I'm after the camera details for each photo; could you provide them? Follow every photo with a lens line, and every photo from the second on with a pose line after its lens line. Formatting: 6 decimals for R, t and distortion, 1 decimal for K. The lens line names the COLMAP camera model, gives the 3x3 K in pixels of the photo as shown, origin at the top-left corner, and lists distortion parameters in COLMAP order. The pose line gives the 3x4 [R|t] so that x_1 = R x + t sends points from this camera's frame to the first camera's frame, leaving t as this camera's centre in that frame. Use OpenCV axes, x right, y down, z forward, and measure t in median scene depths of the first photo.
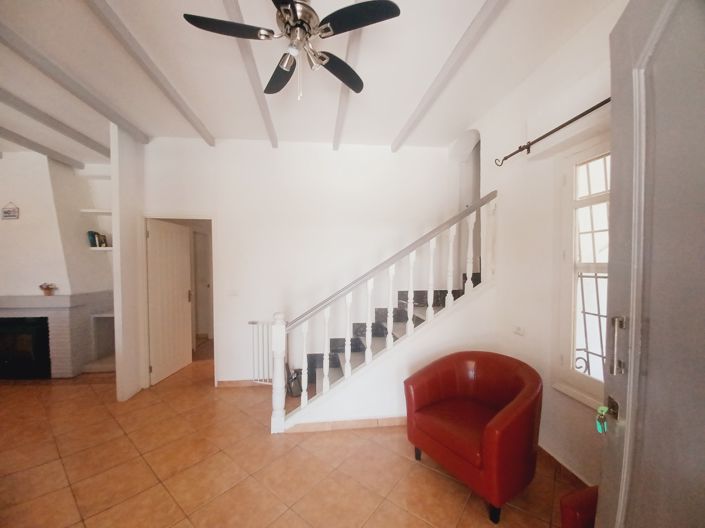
lens RADIAL K [[280.2, 0, 352.9], [0, 280.2, 270.7], [0, 0, 1]] dist [0.025886, -0.020800]
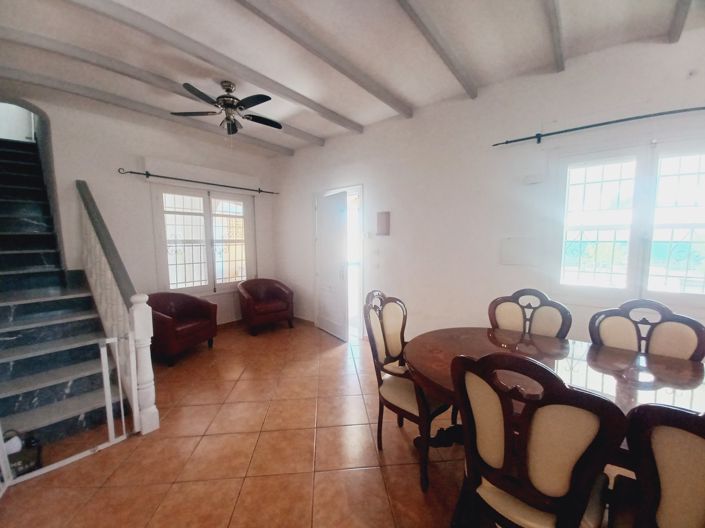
lens RADIAL K [[280.2, 0, 352.9], [0, 280.2, 270.7], [0, 0, 1]] dist [0.025886, -0.020800]
pose [[-0.706859, -0.064020, 0.704451, -1.719415], [0.024820, 0.993038, 0.115151, -0.006487], [-0.706919, 0.098880, -0.700349, 1.486557]]
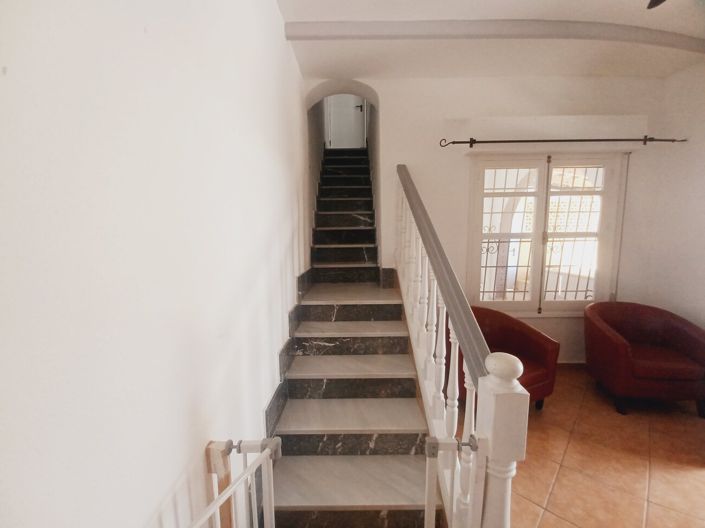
lens RADIAL K [[280.2, 0, 352.9], [0, 280.2, 270.7], [0, 0, 1]] dist [0.025886, -0.020800]
pose [[0.096670, -0.107627, 0.989480, -0.822200], [0.032630, 0.993945, 0.104925, -0.009600], [-0.994782, 0.022144, 0.099596, 1.520826]]
